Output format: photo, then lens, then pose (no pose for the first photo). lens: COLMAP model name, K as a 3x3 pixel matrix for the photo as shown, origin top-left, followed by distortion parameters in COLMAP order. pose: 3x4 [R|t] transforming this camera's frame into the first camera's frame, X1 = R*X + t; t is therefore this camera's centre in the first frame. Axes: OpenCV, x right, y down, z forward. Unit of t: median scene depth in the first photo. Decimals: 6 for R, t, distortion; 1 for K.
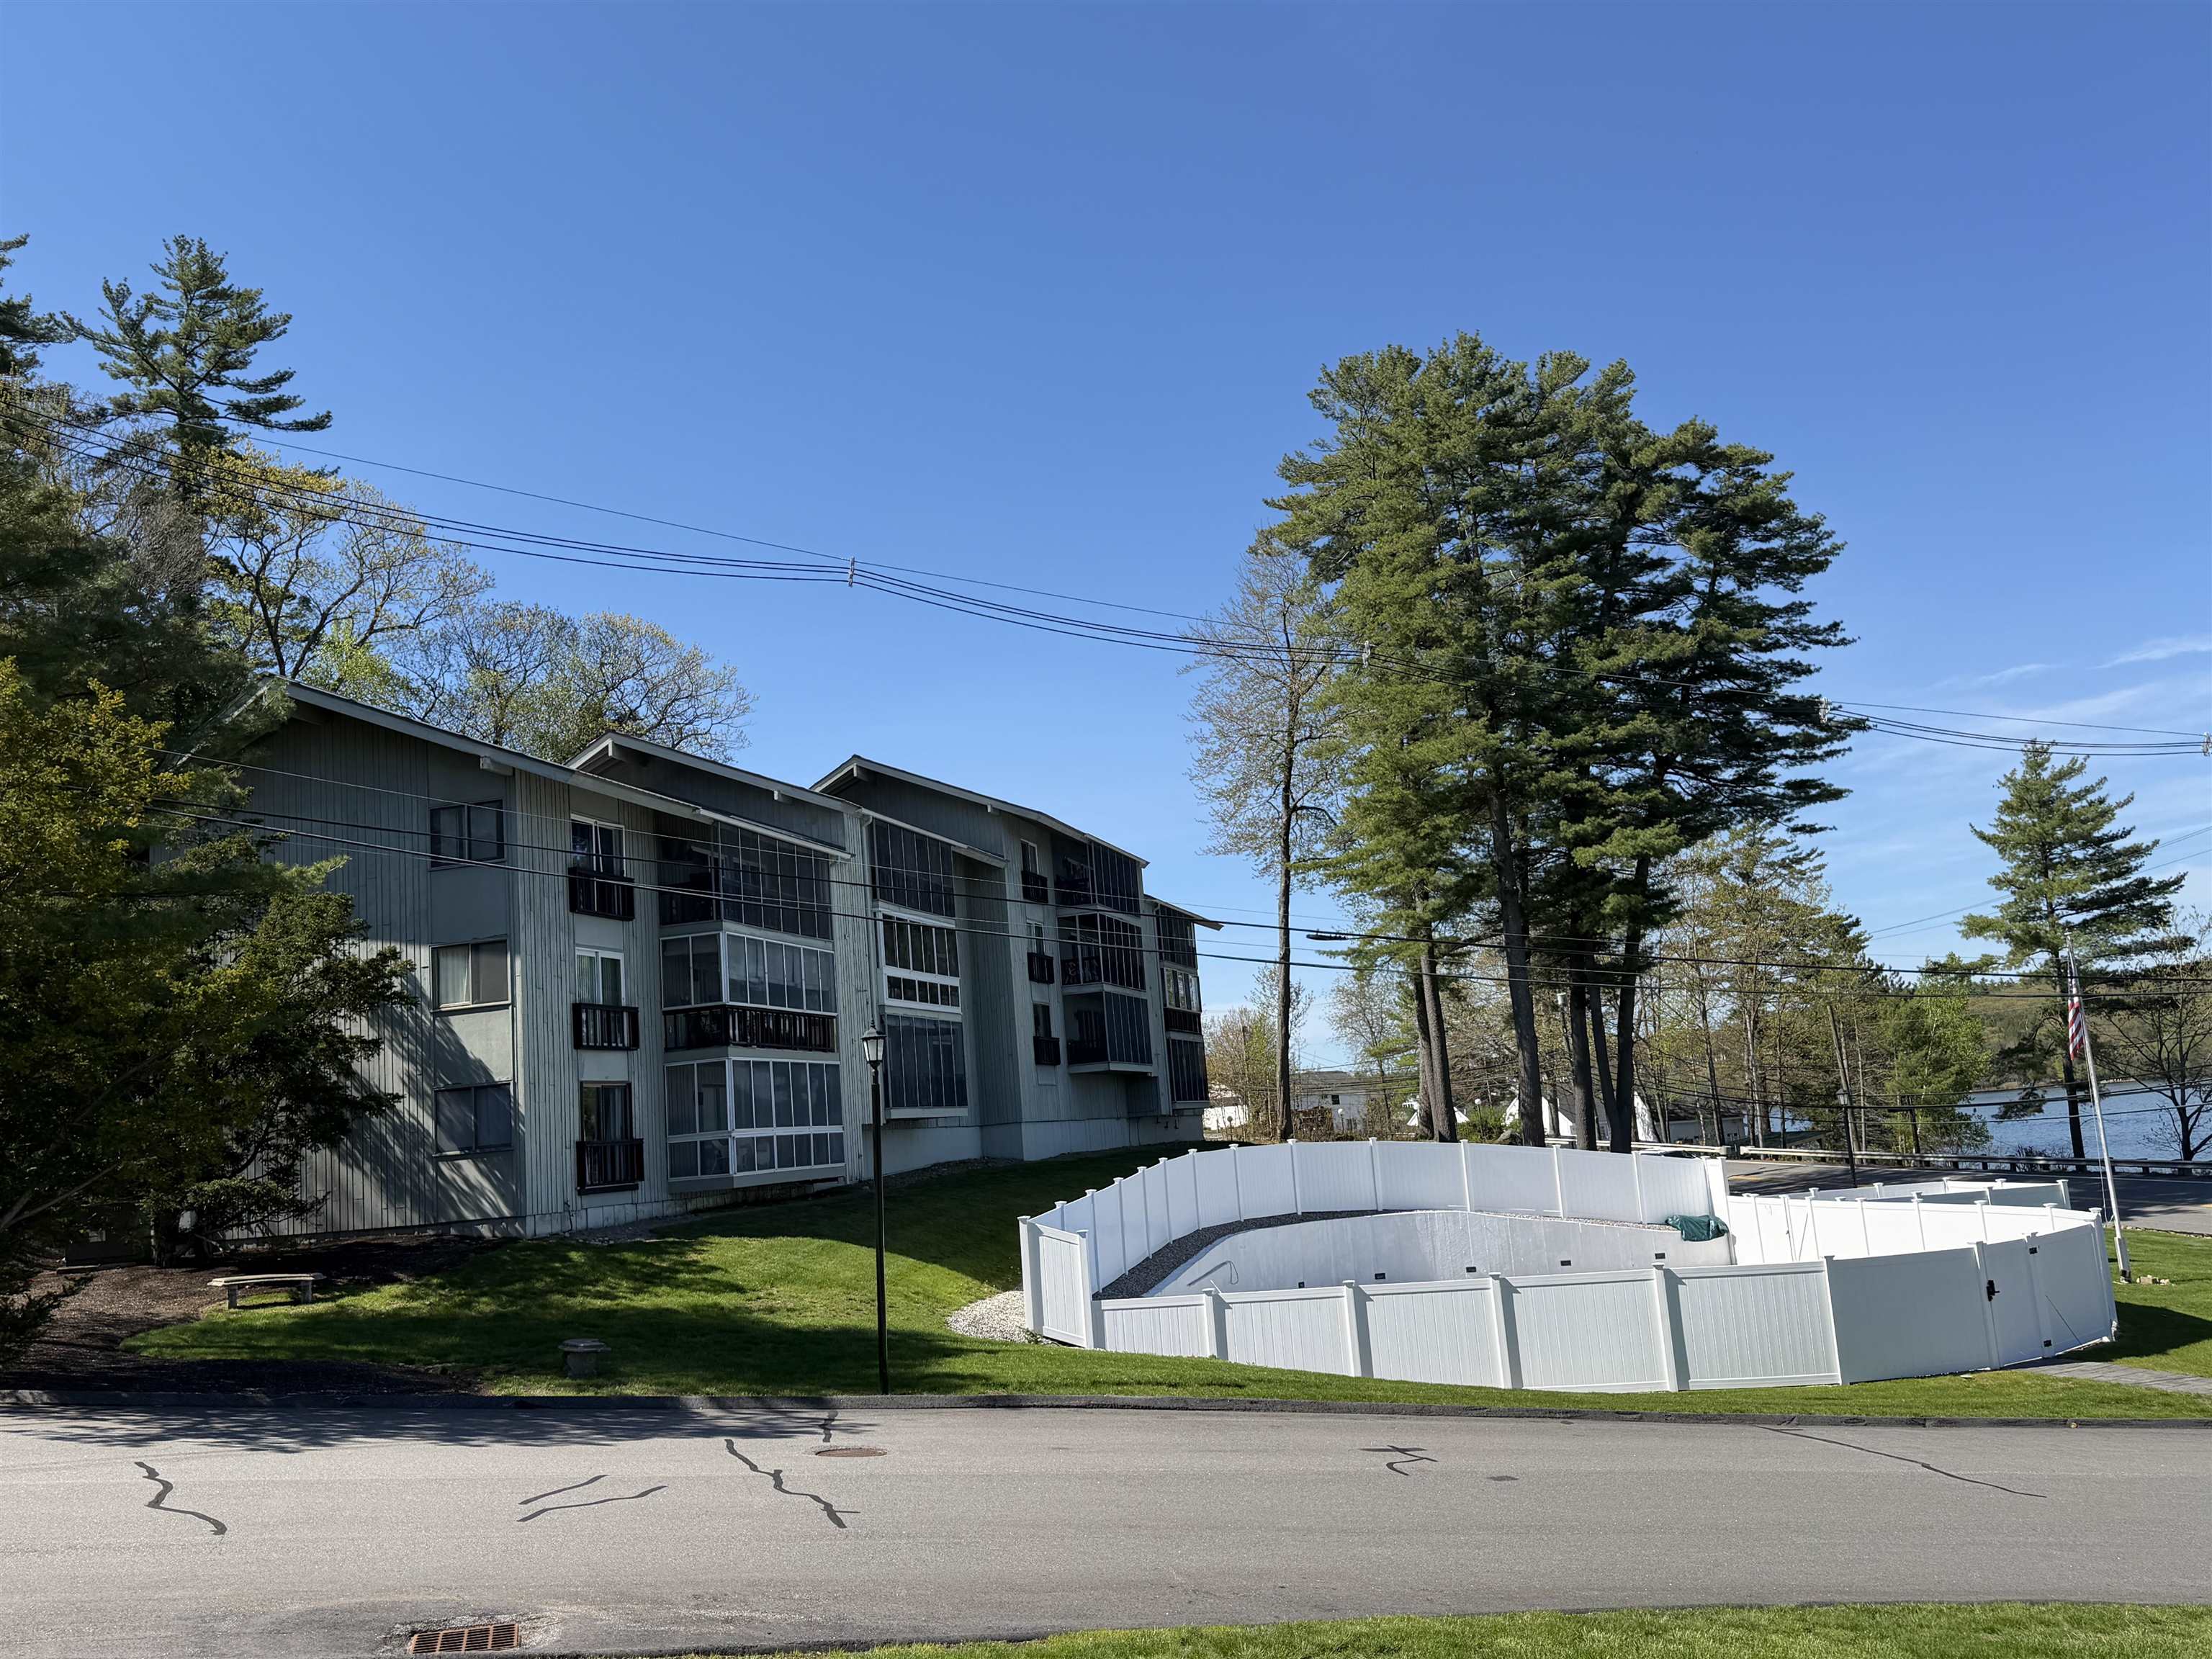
lens RADIAL K [[2095.3, 0, 1106.0], [0, 2095.3, 829.5], [0, 0, 1]] dist [0.121780, -0.379270]
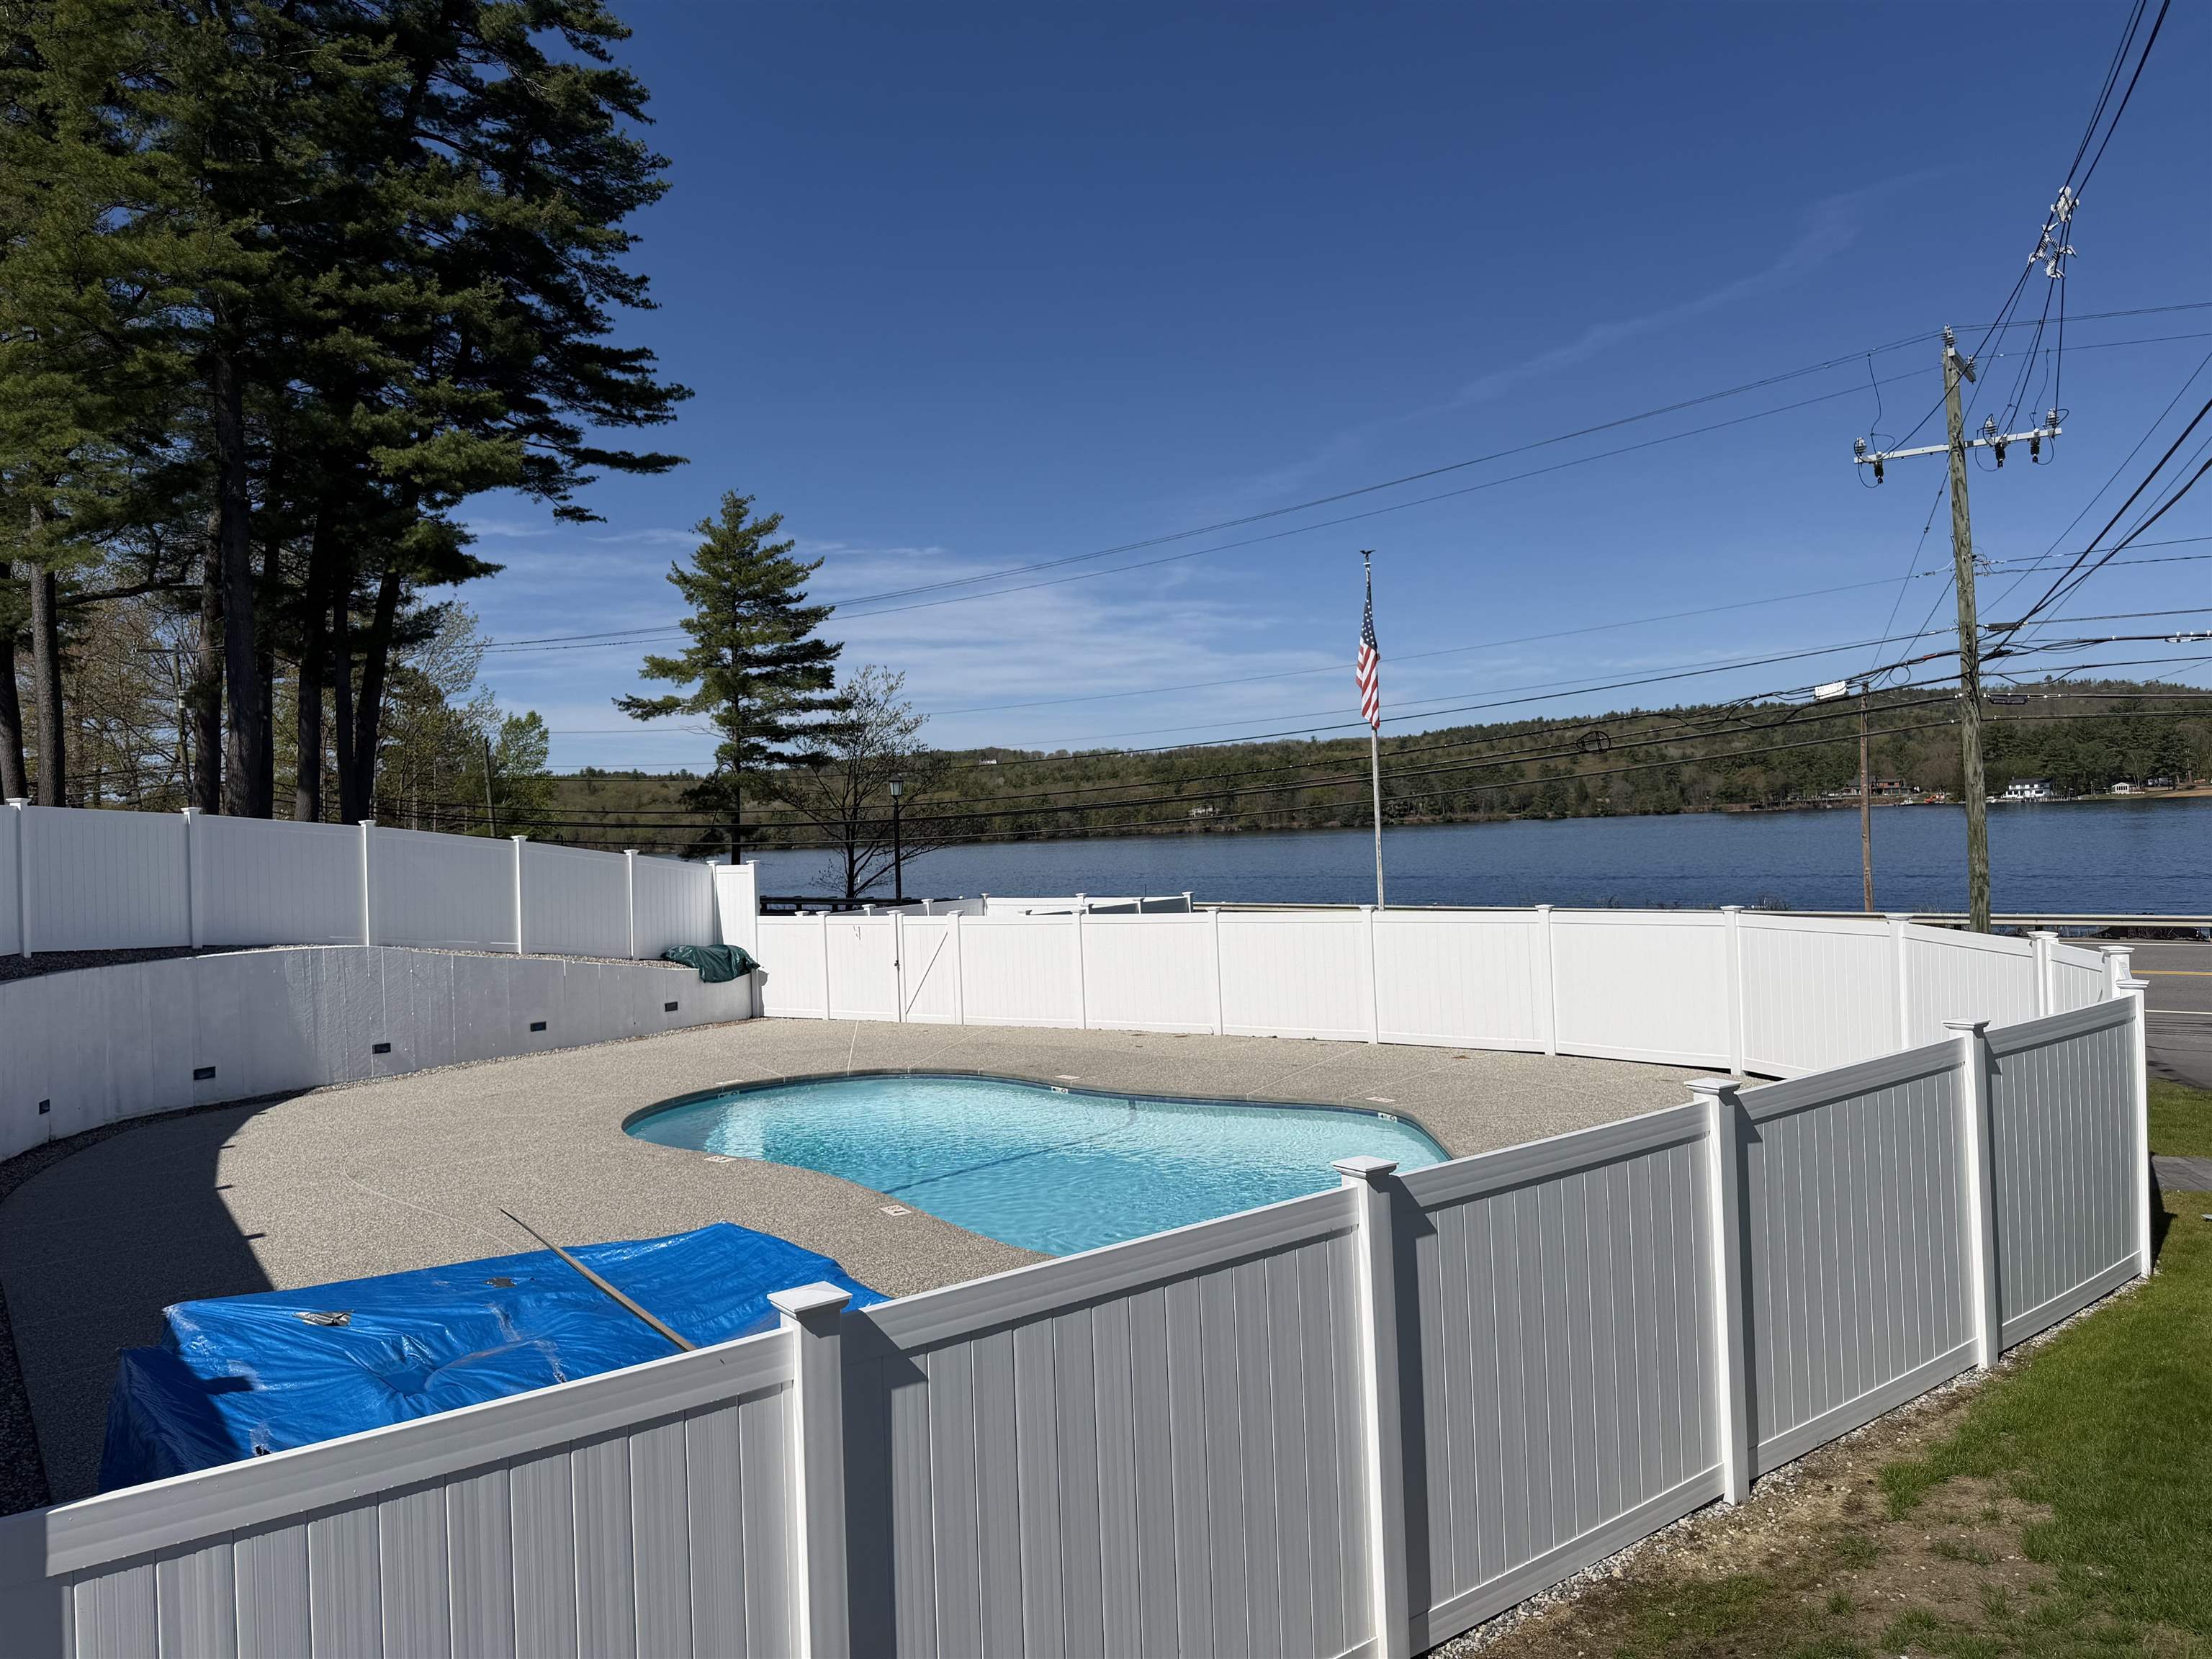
lens RADIAL K [[1552.3, 0, 1107.3], [0, 1552.3, 822.6], [0, 0, 1]] dist [0.062583, -0.068493]
pose [[0.636997, 0.049415, 0.769281, -0.017634], [-0.115932, 0.992734, 0.032228, 0.080684], [-0.762099, -0.109713, 0.638097, 0.420551]]
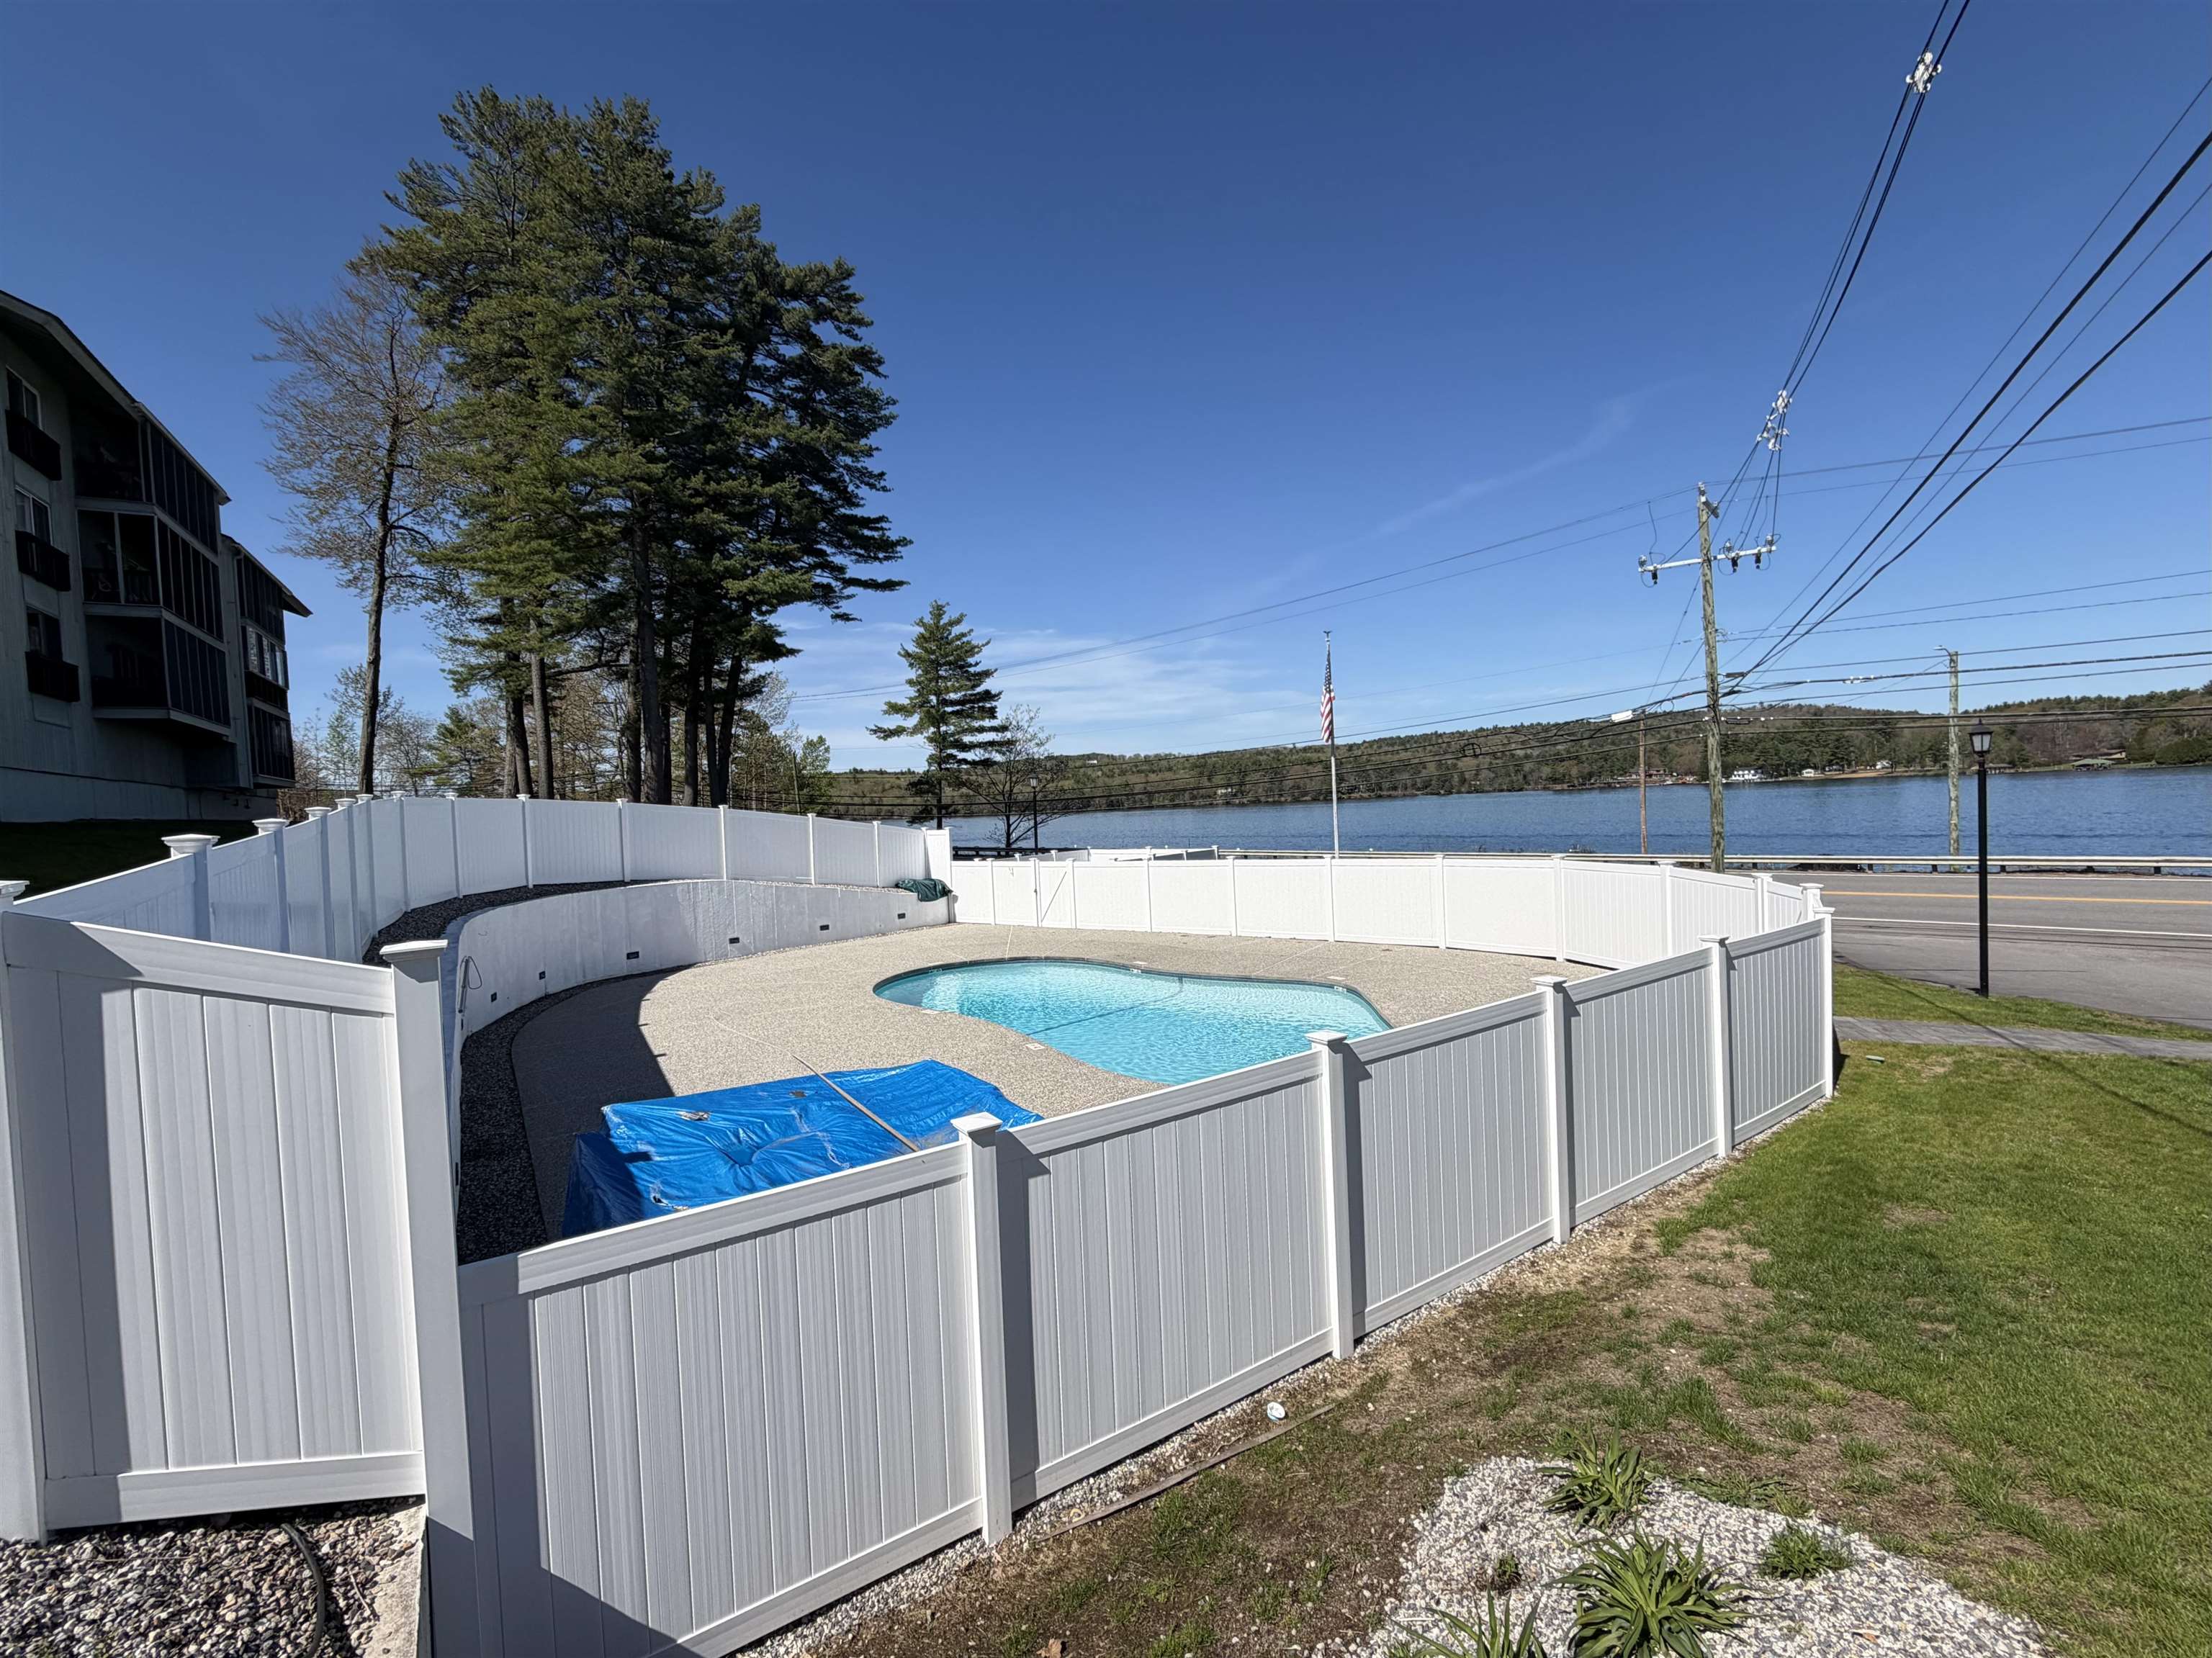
lens RADIAL K [[951.6, 0, 1106.0], [0, 951.6, 829.0], [0, 0, 1]] dist [0.001365, 0.000100]
pose [[0.683984, 0.022316, 0.729156, -0.015379], [-0.108137, 0.991591, 0.071090, 0.078883], [-0.721438, -0.127473, 0.680645, 0.422323]]
